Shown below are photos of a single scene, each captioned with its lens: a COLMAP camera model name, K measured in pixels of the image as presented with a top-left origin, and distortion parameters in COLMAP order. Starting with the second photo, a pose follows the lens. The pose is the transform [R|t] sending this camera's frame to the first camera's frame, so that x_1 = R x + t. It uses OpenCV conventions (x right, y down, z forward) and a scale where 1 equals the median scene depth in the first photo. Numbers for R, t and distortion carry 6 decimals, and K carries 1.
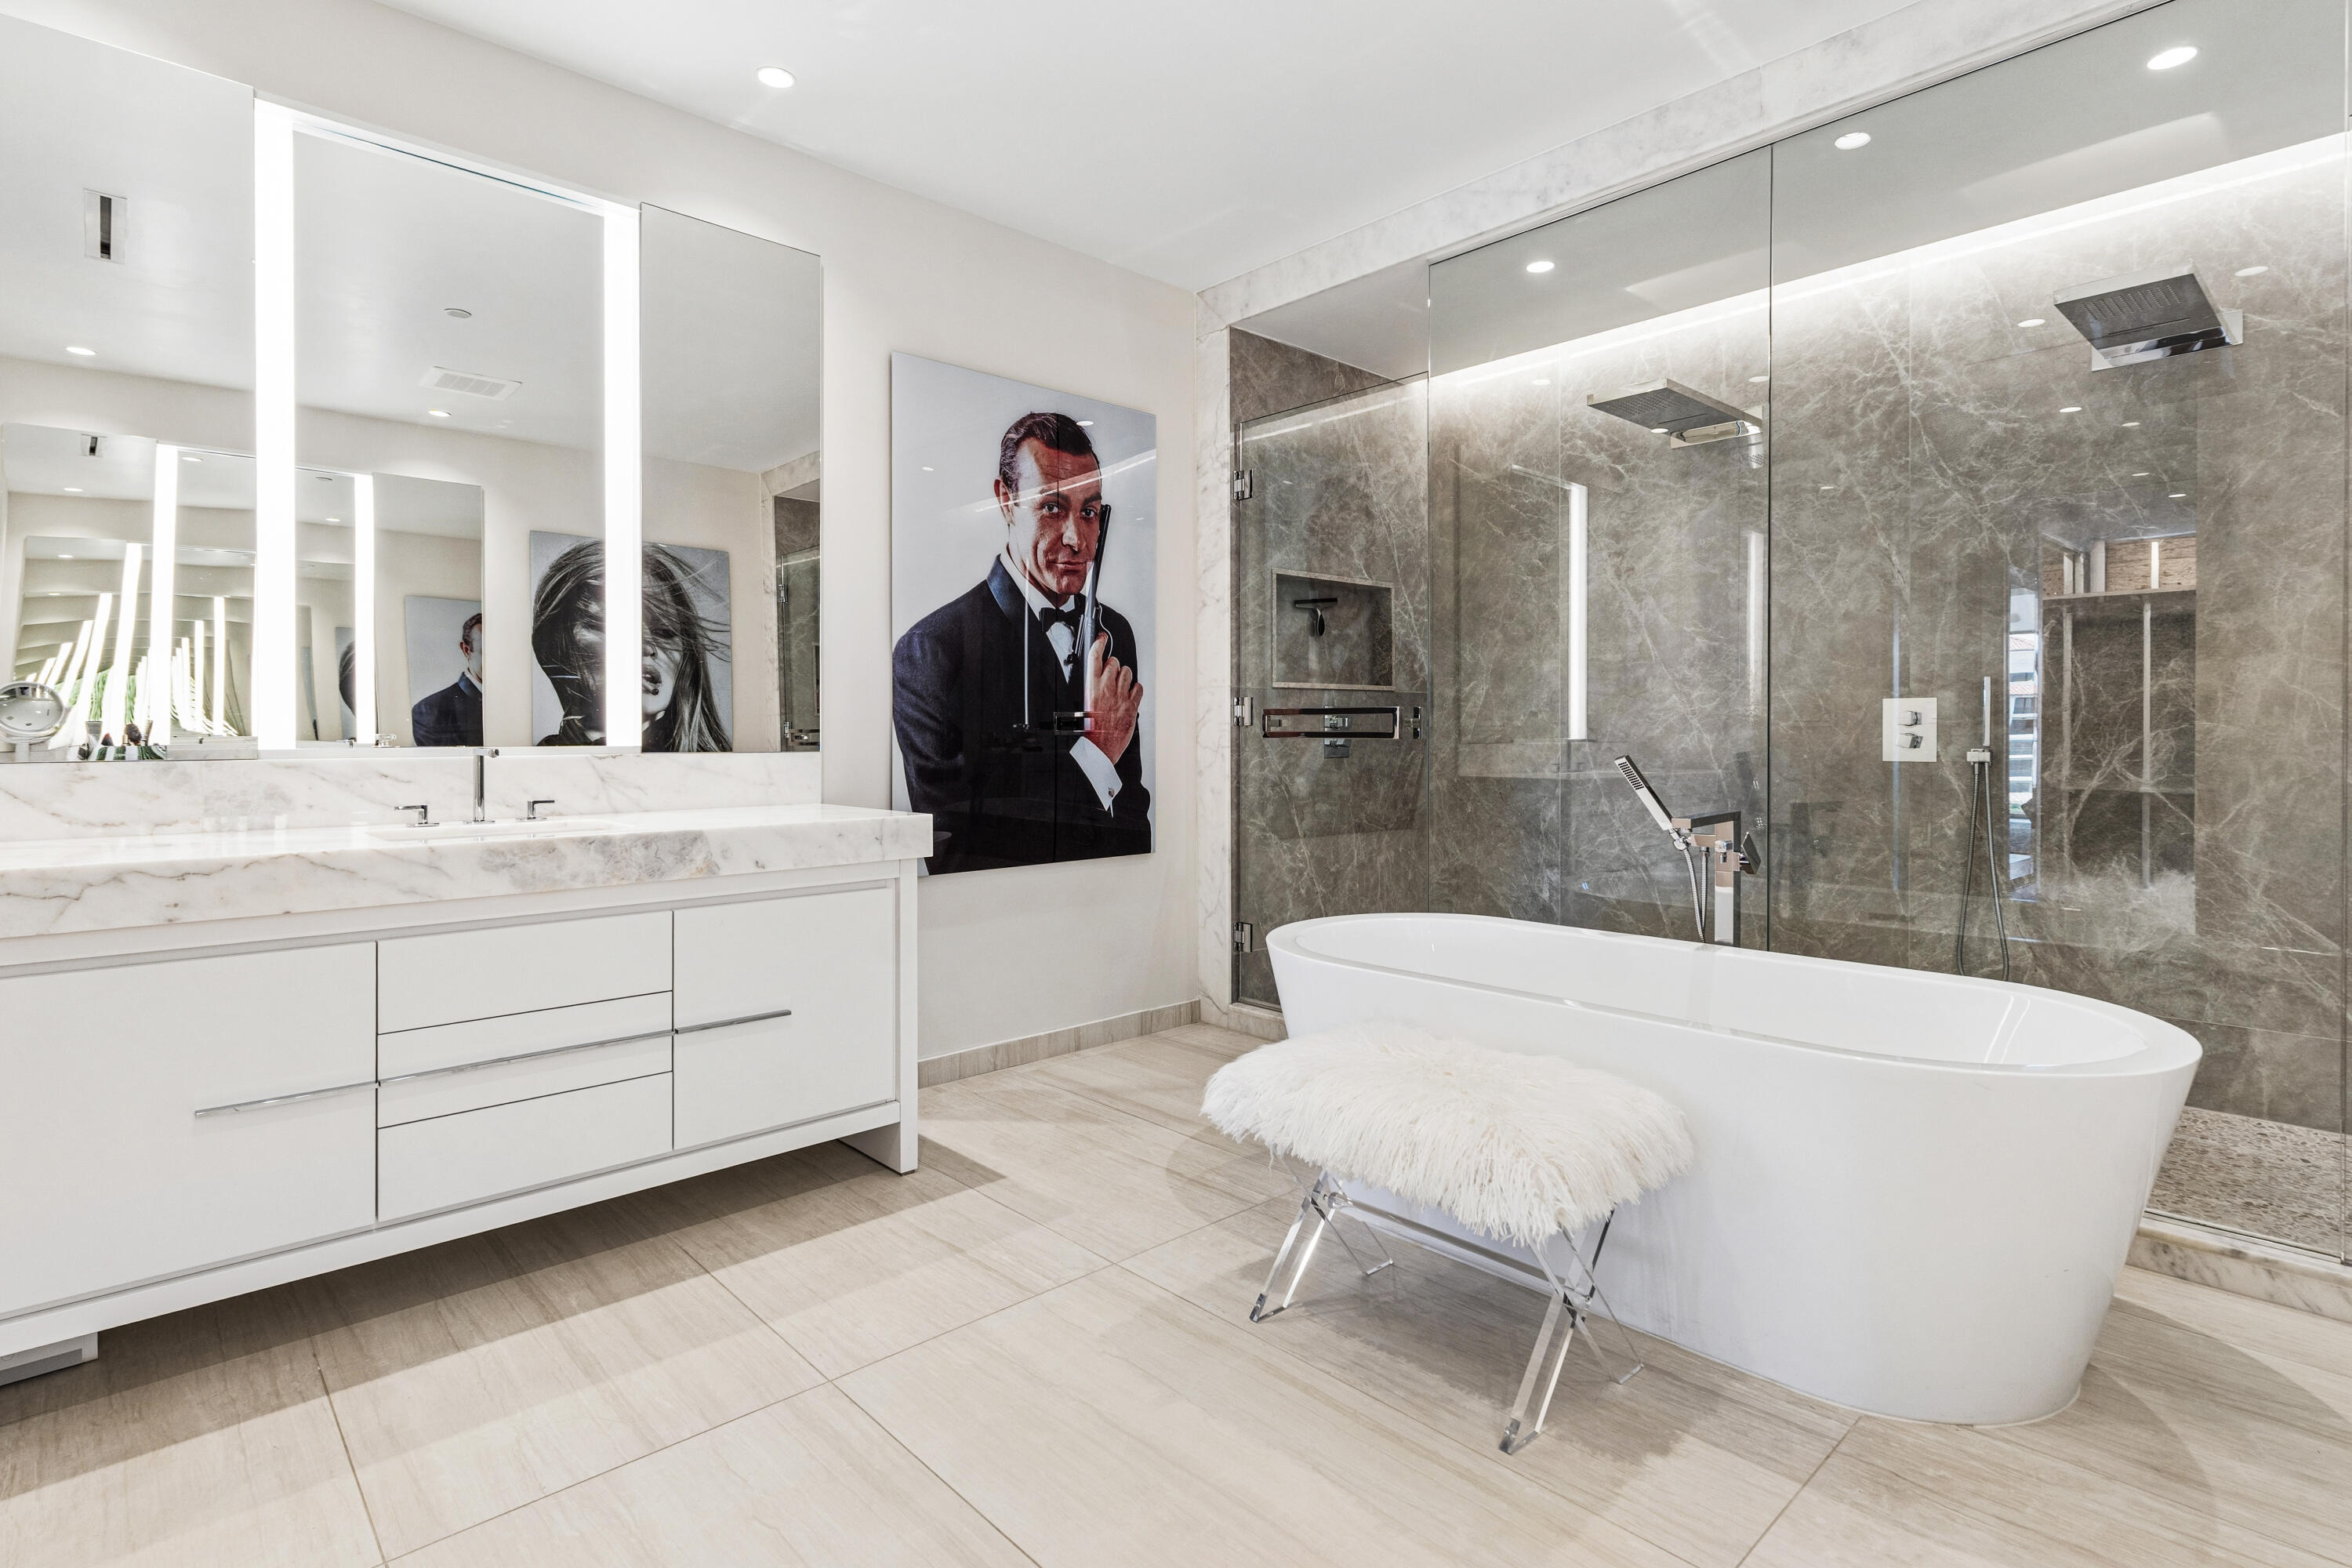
lens RADIAL K [[1154.4, 0, 1222.6], [0, 1154.4, 737.7], [0, 0, 1]] dist [0.001336, -0.000264]
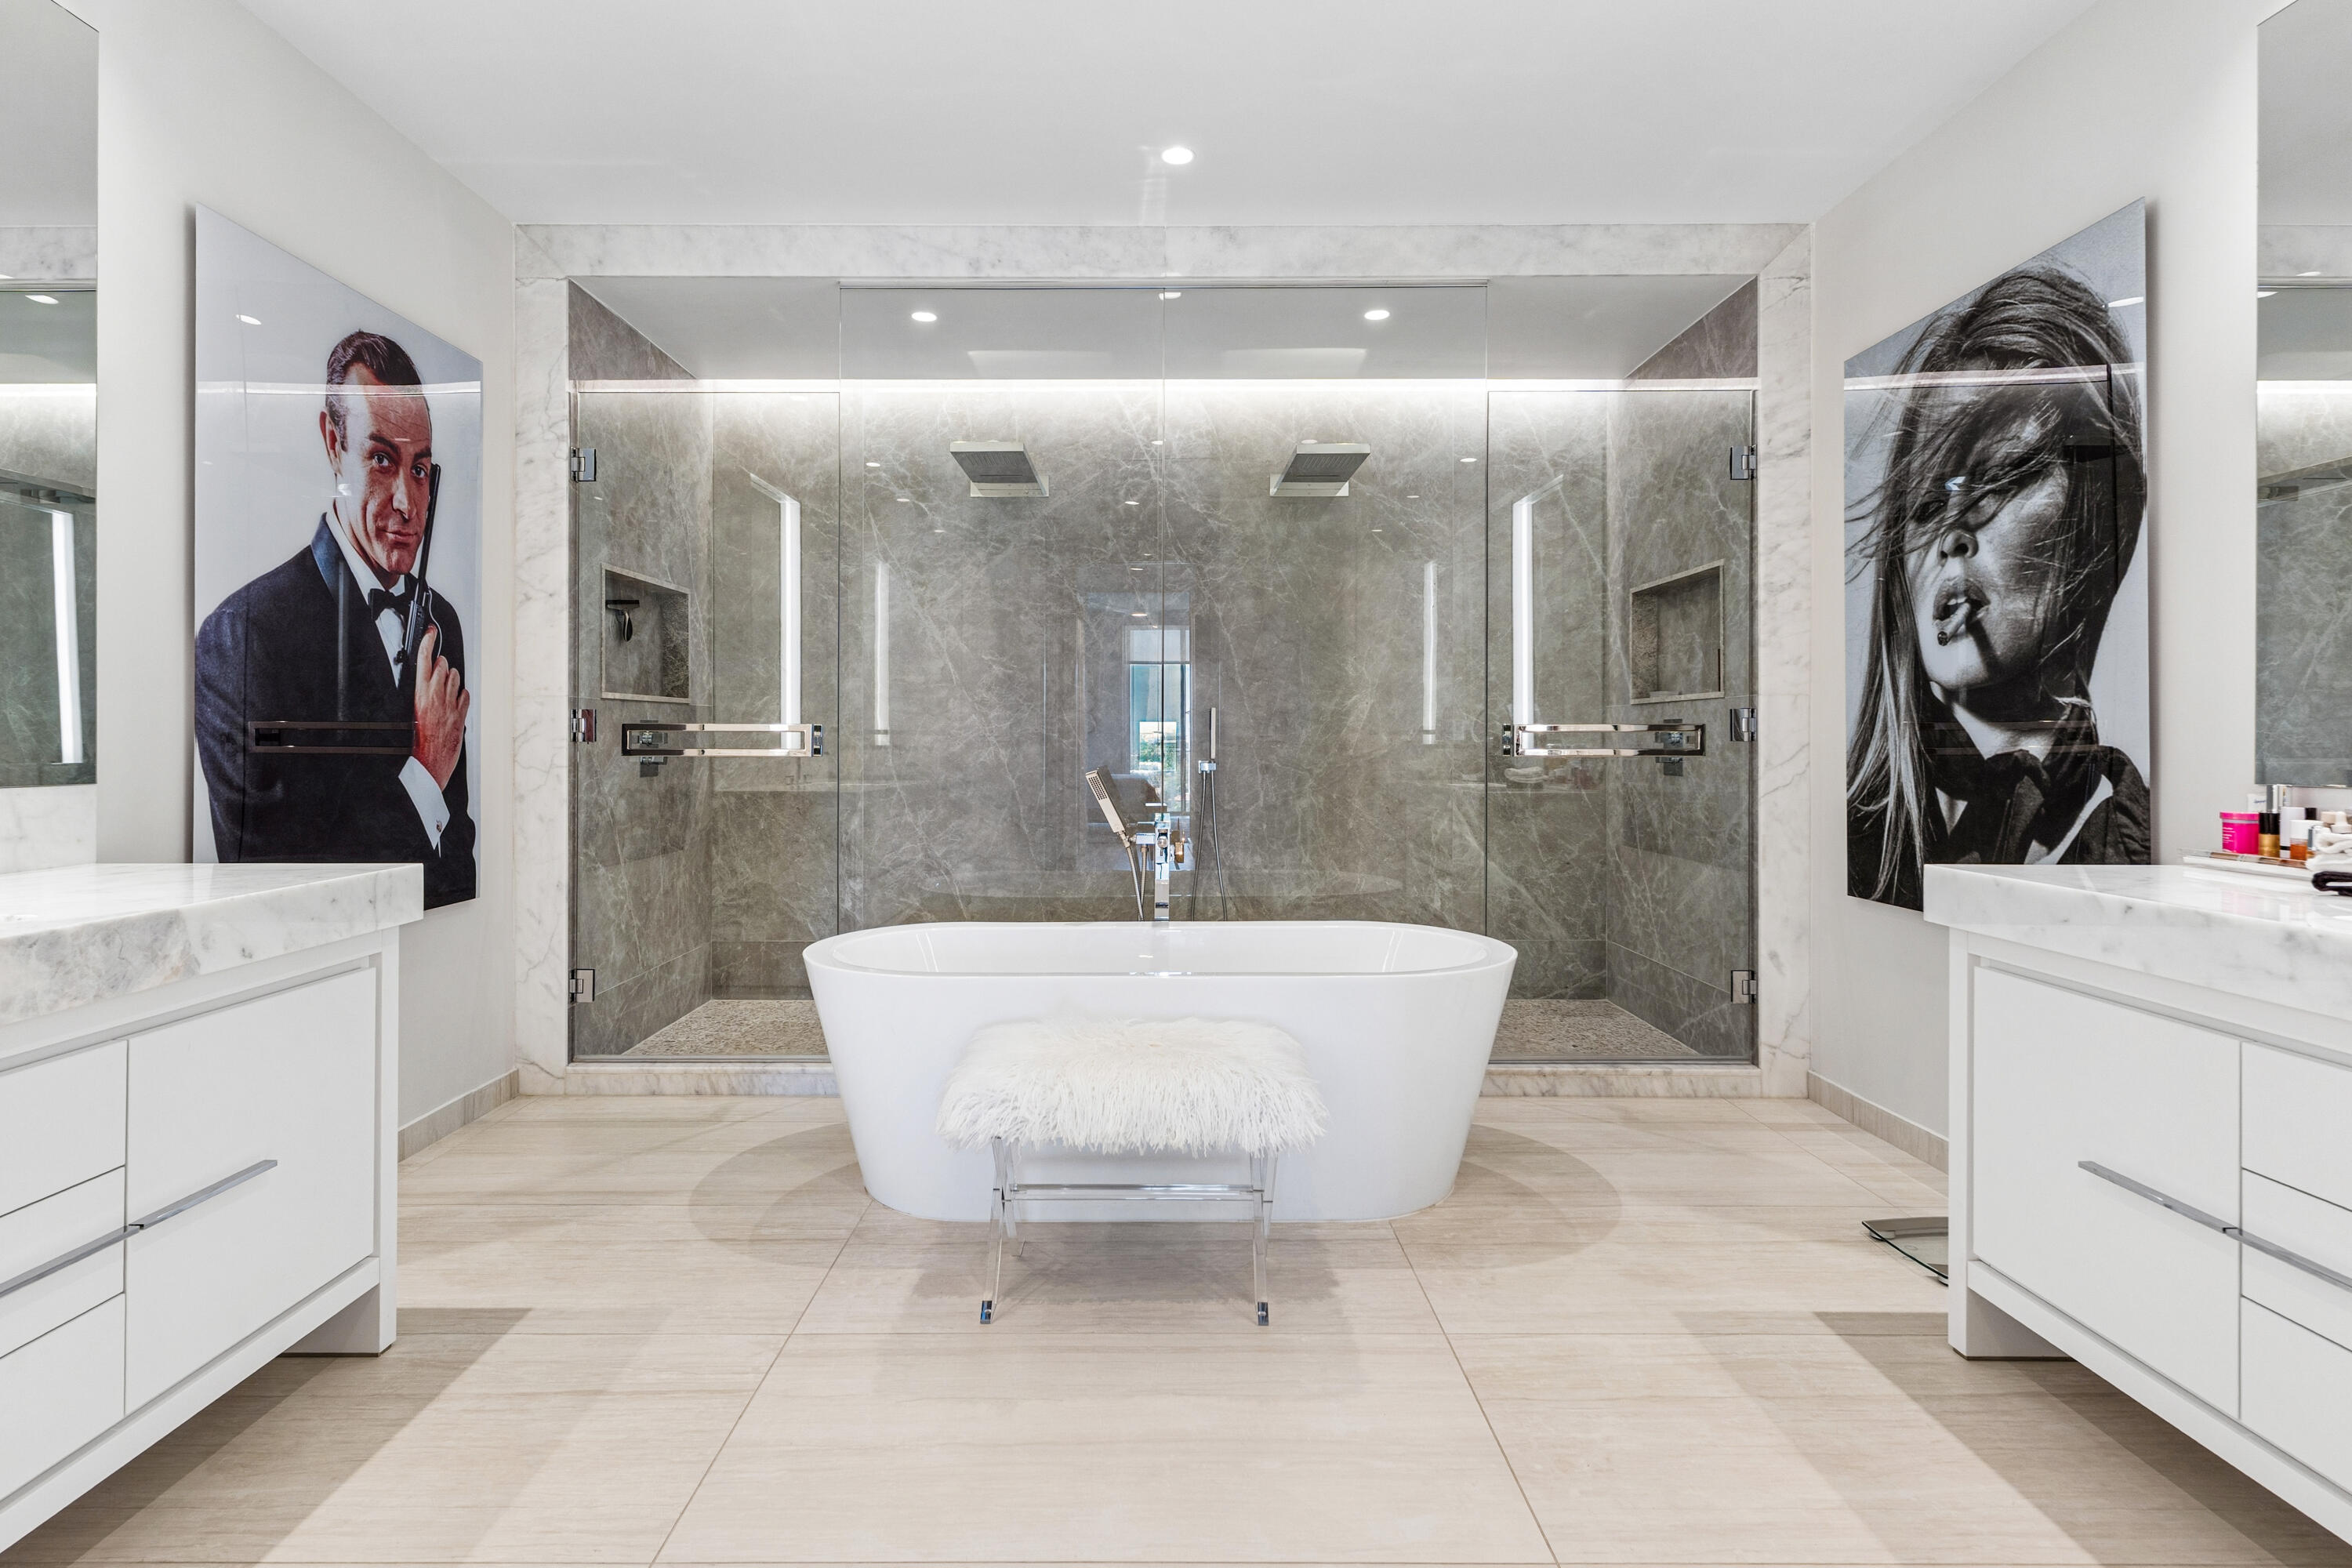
lens RADIAL K [[1154.4, 0, 1180.2], [0, 1154.4, 739.1], [0, 0, 1]] dist [0.001336, -0.000264]
pose [[0.692927, 0.003132, 0.721001, -0.332553], [0.001694, 0.999981, -0.005972, -0.007300], [-0.721006, 0.005360, 0.692908, 0.084481]]
